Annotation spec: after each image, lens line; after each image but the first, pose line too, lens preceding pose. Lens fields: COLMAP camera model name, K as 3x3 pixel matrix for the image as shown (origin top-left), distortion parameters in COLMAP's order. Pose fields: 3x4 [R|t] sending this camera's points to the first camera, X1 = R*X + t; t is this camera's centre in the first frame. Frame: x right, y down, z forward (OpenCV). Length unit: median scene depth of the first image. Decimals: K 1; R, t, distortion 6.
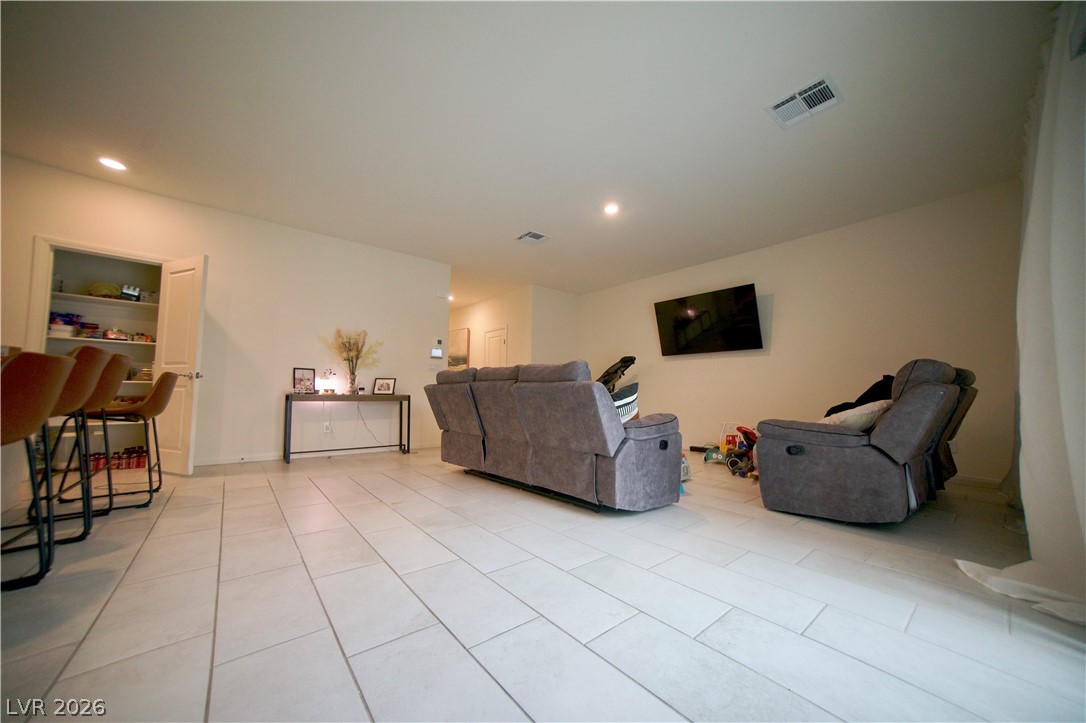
lens RADIAL K [[371.1, 0, 532.7], [0, 371.1, 367.0], [0, 0, 1]] dist [-0.023381, 0.016496]
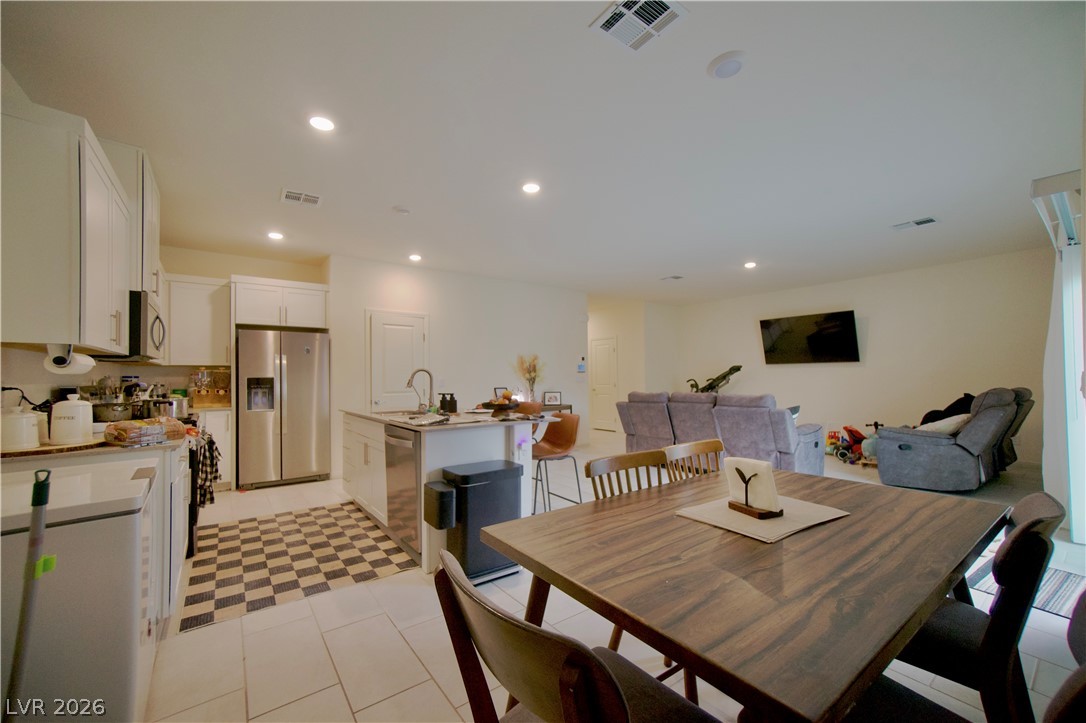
lens RADIAL K [[406.3, 0, 556.3], [0, 406.3, 370.4], [0, 0, 1]] dist [-0.000380, 0.018057]
pose [[0.999659, -0.024131, -0.009999, -0.684129], [0.024599, 0.998463, 0.049661, -0.205205], [0.008785, -0.049890, 0.998716, -0.684002]]
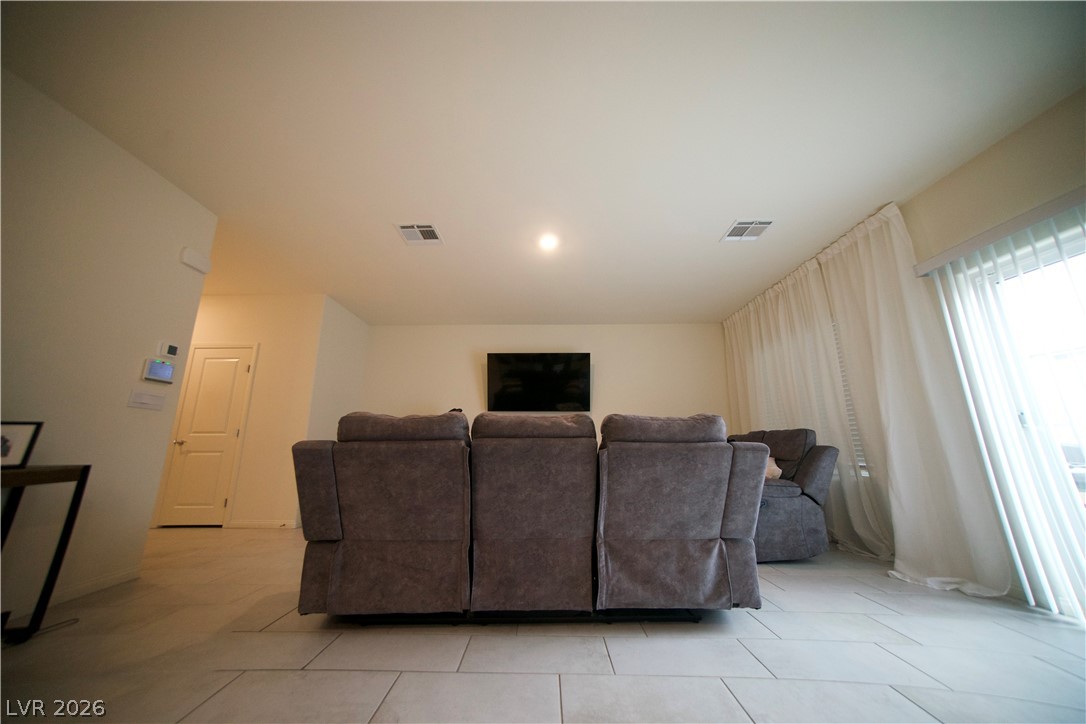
lens RADIAL K [[371.1, 0, 532.7], [0, 371.1, 367.5], [0, 0, 1]] dist [-0.023381, 0.016496]
pose [[0.658990, 0.156523, 0.735685, -0.612641], [-0.048152, 0.984880, -0.166409, 0.027557], [-0.750609, 0.074237, 0.656563, 0.668963]]
